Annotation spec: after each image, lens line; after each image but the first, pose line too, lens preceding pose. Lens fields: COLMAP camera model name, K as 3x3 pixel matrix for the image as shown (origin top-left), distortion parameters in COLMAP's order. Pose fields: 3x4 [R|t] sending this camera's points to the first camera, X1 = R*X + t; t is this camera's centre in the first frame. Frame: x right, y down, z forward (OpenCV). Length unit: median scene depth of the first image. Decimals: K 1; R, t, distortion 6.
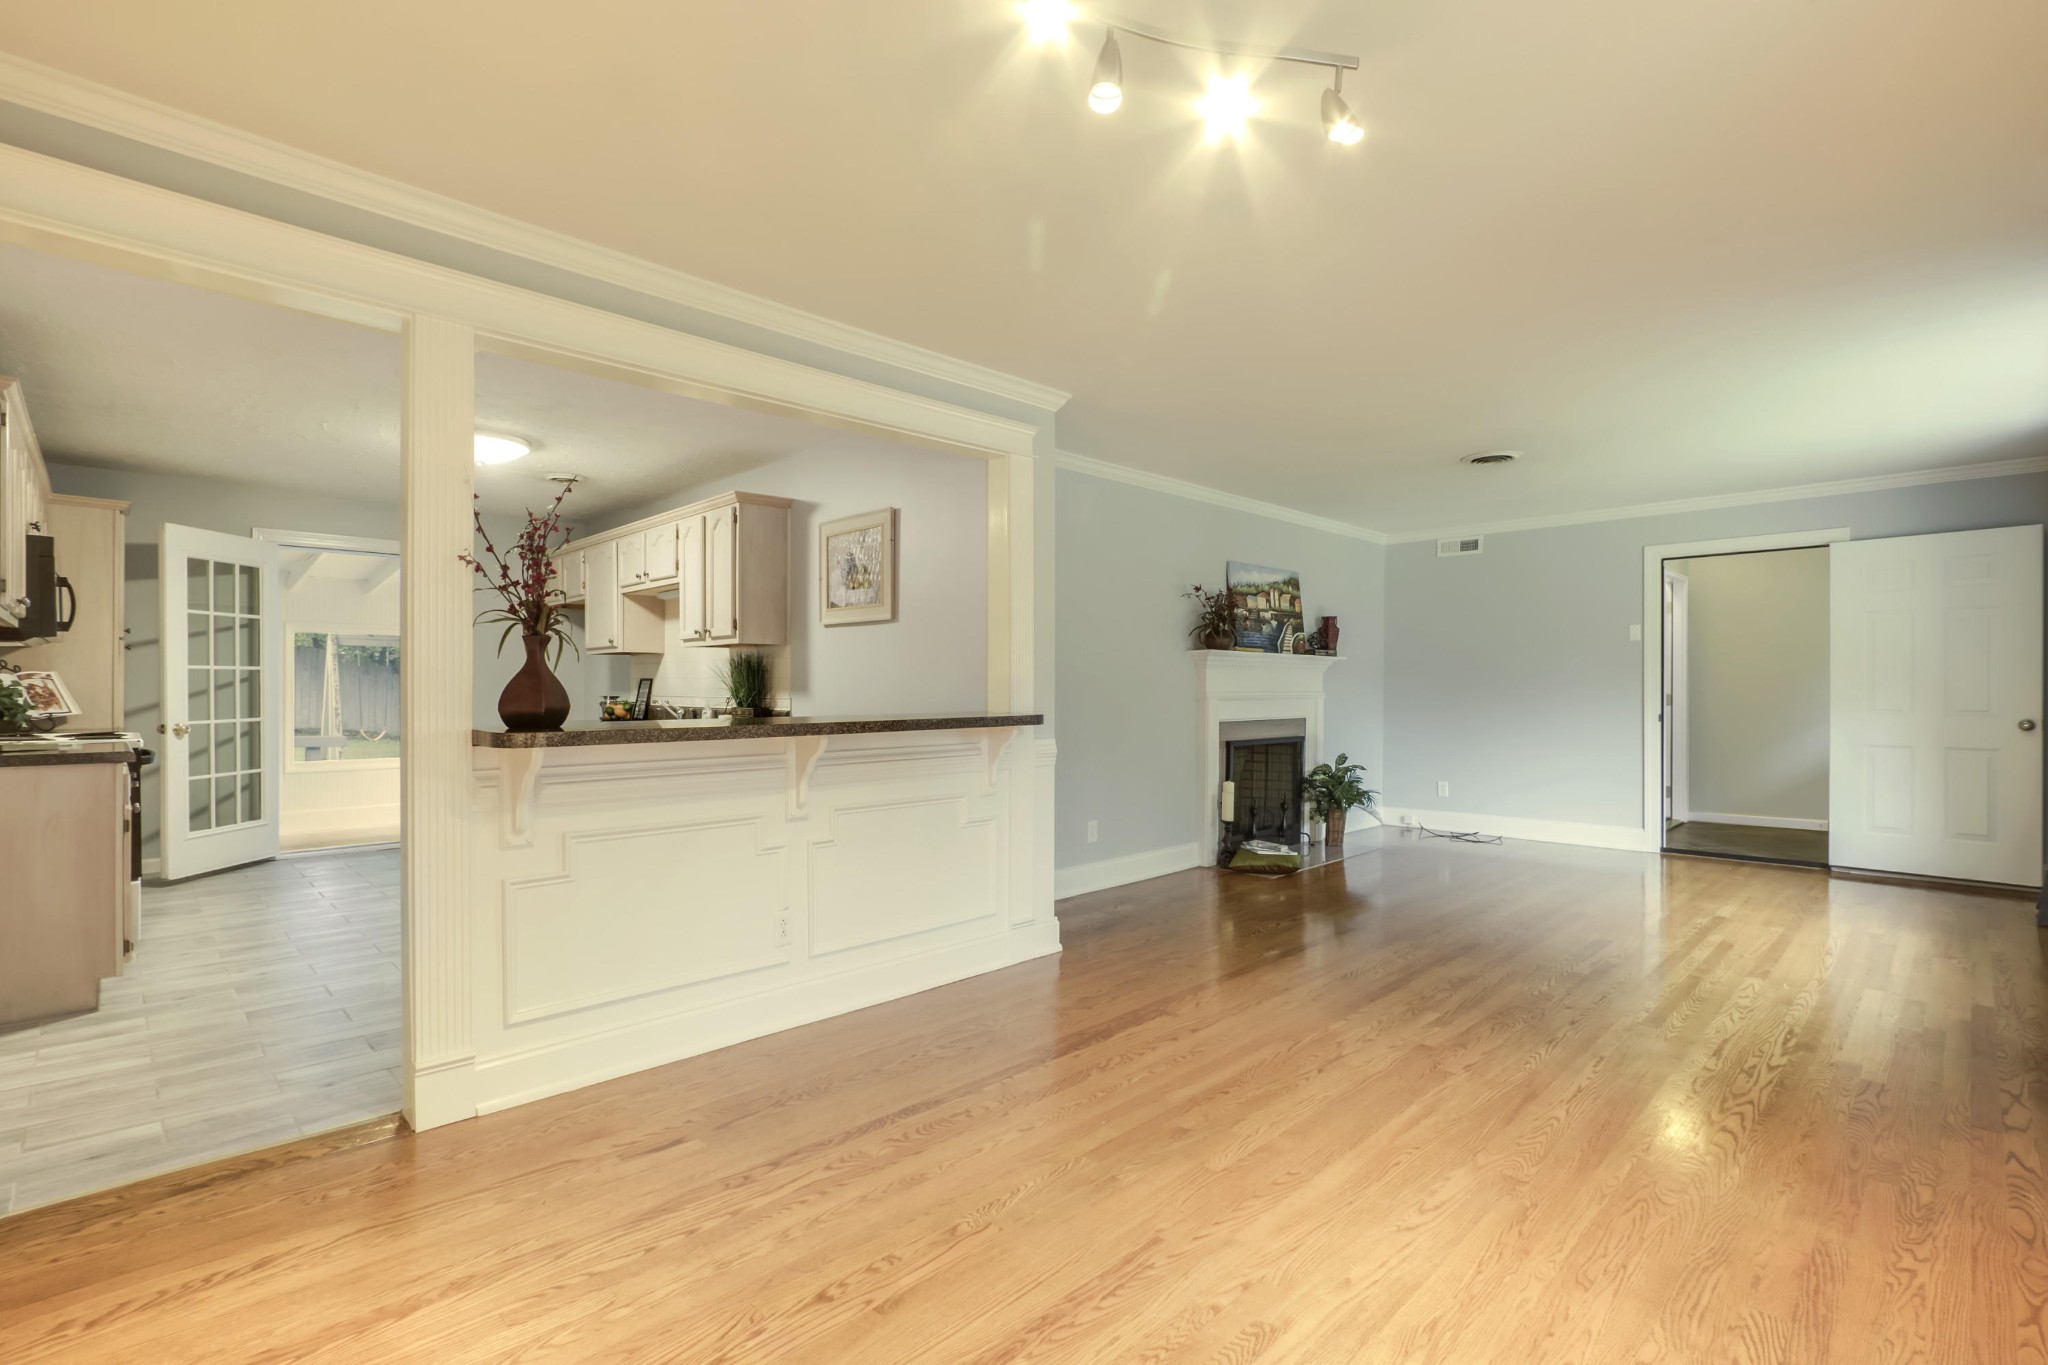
lens RADIAL K [[945.4, 0, 1016.8], [0, 945.4, 692.0], [0, 0, 1]] dist [-0.019001, 0.006378]
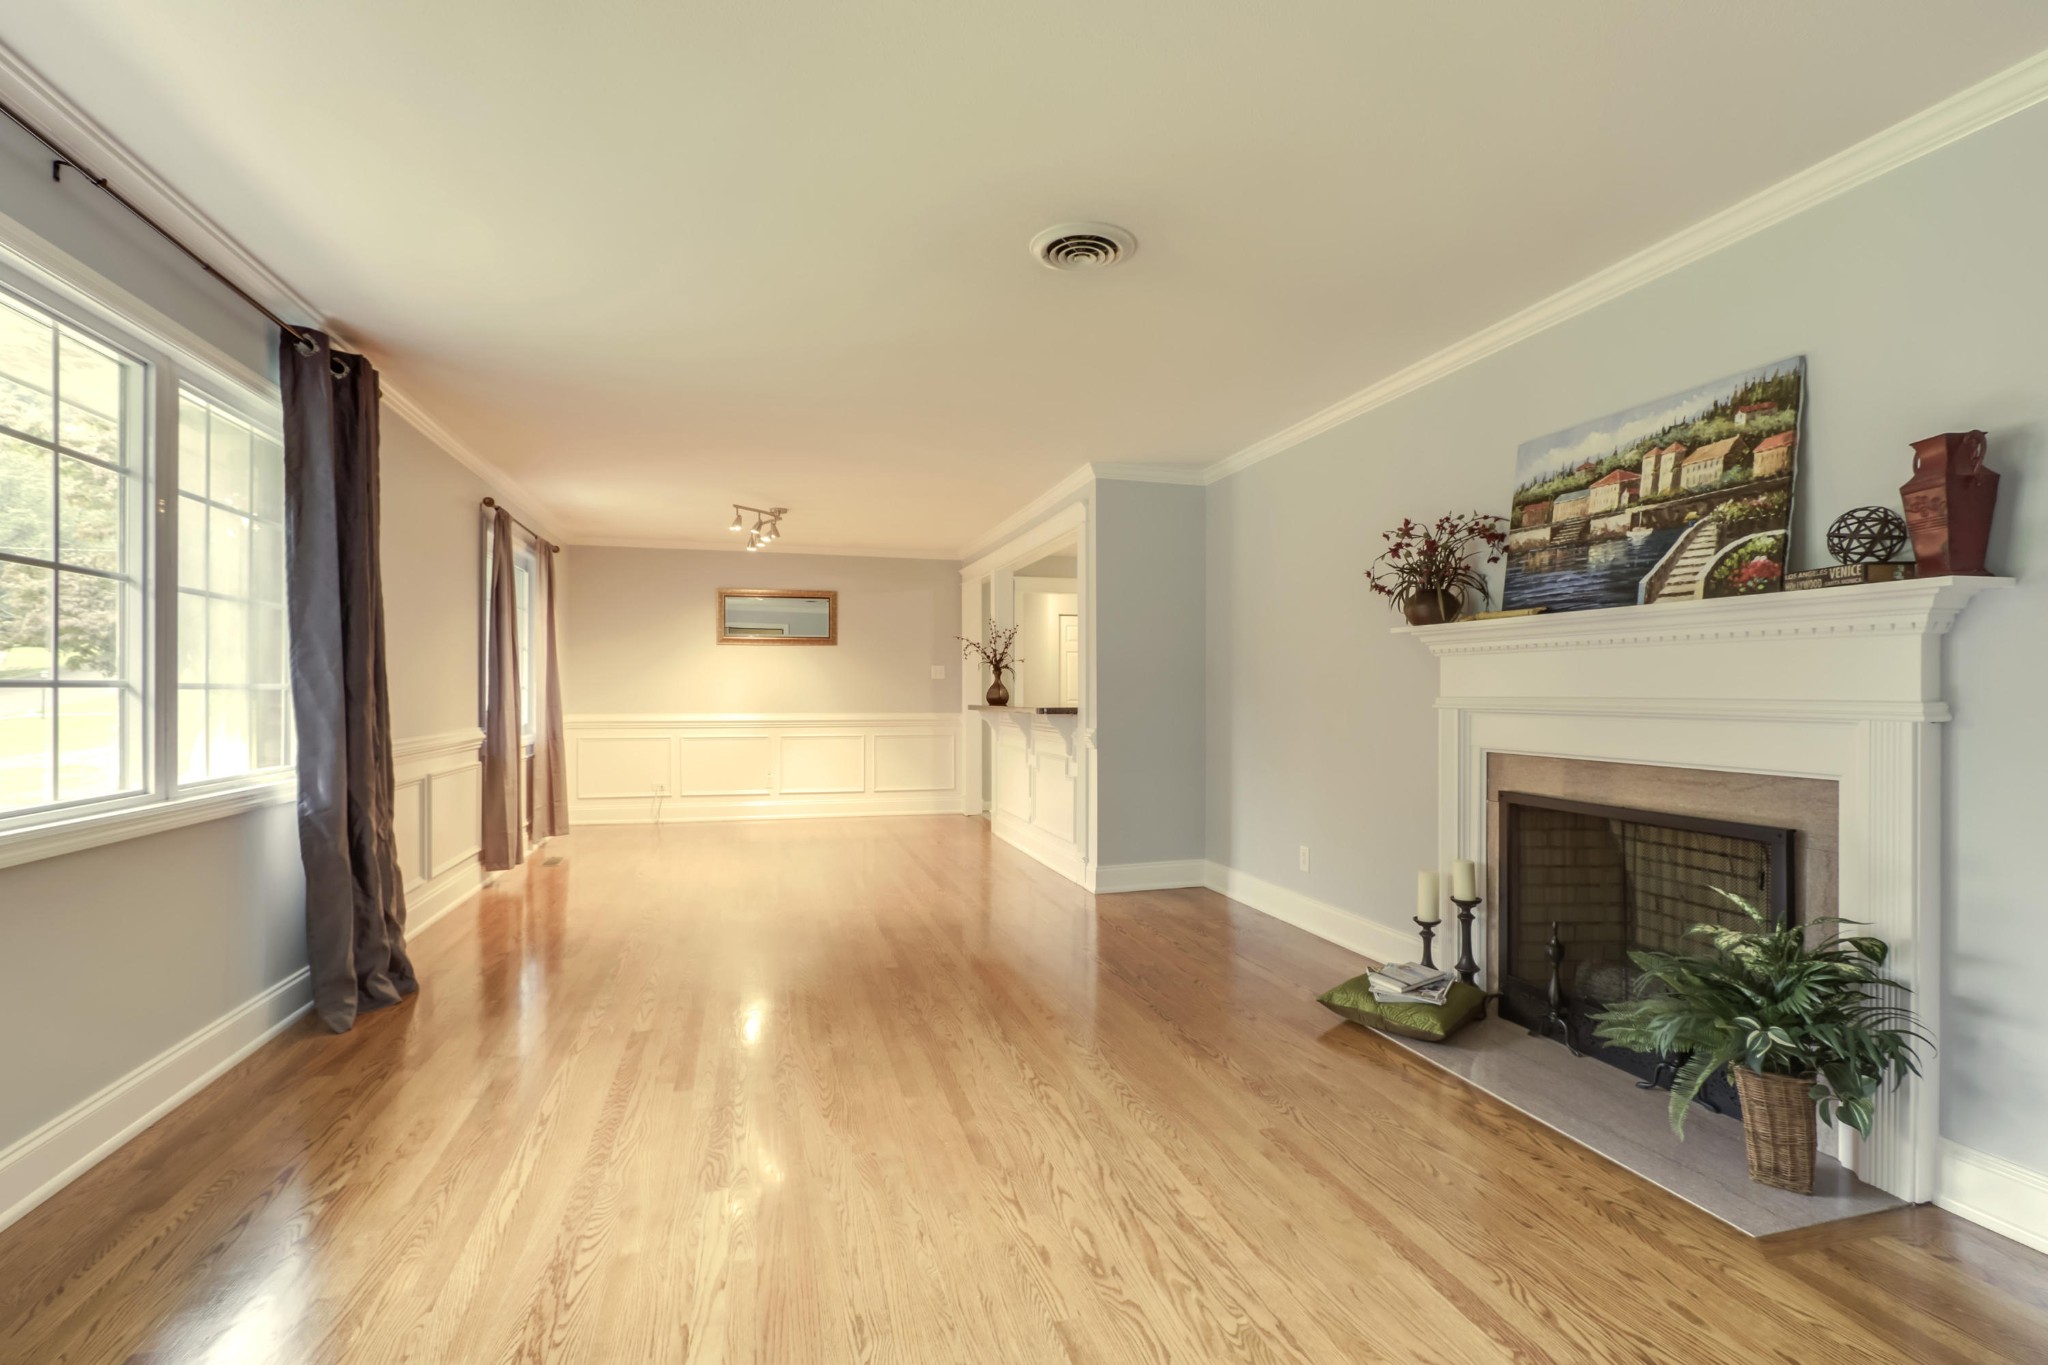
lens RADIAL K [[945.4, 0, 1016.8], [0, 945.4, 692.0], [0, 0, 1]] dist [-0.019001, 0.006378]
pose [[-0.484543, -0.000567, -0.874767, 0.772059], [-0.006725, 0.999973, 0.003076, -0.002445], [0.874742, 0.007373, -0.484533, 0.962126]]
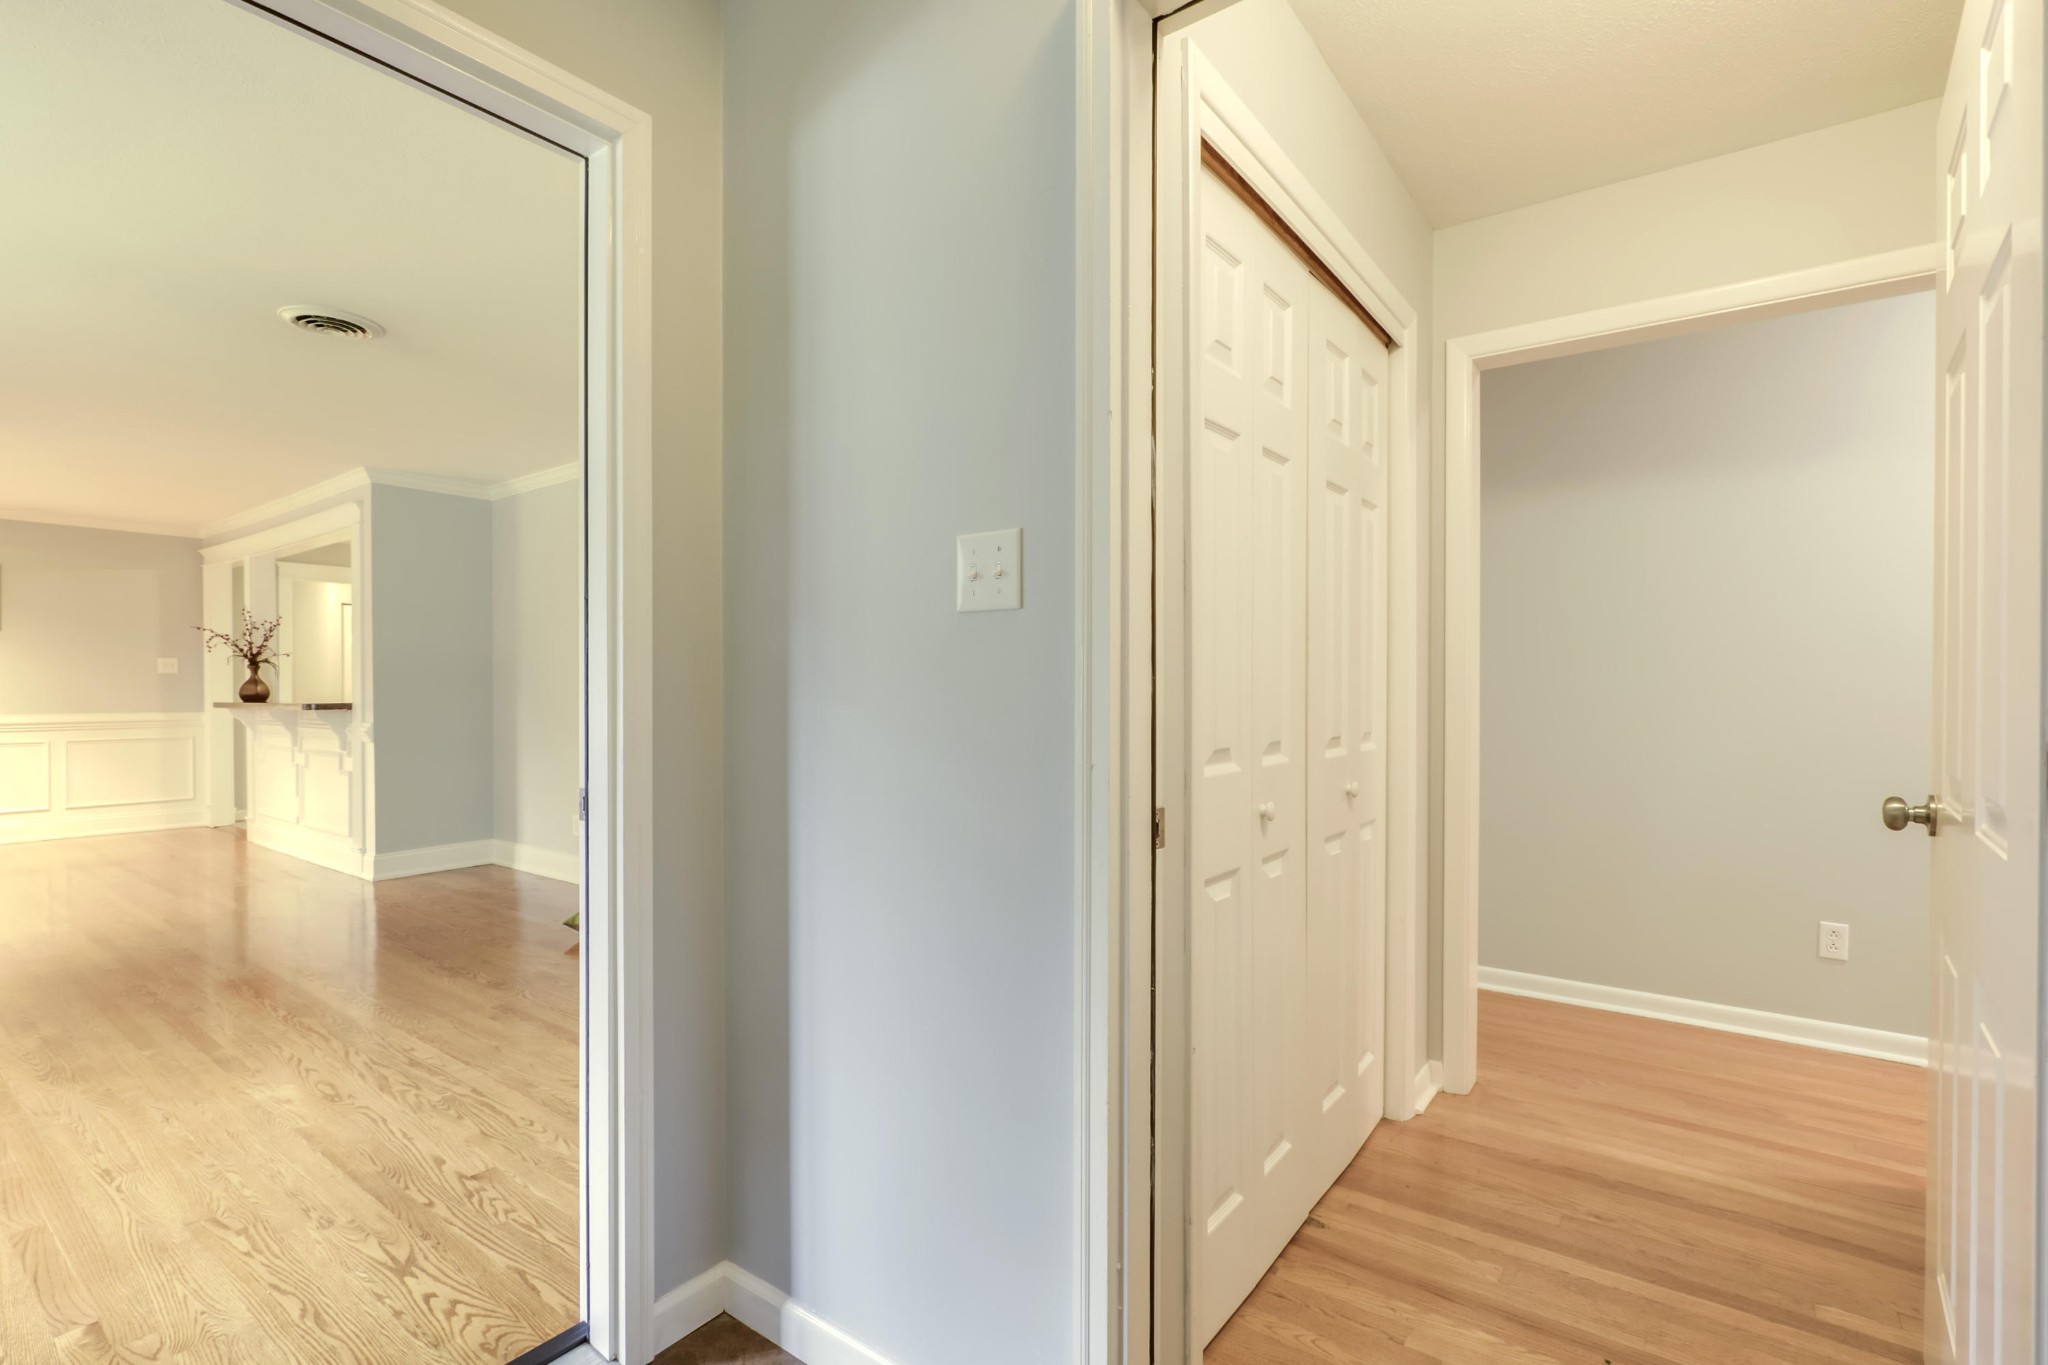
lens RADIAL K [[945.4, 0, 1016.8], [0, 945.4, 692.0], [0, 0, 1]] dist [-0.019001, 0.006378]
pose [[0.151181, 0.004400, -0.988496, 0.945860], [-0.004716, 0.999982, 0.003730, -0.002366], [0.988495, 0.004098, 0.151199, 1.071530]]
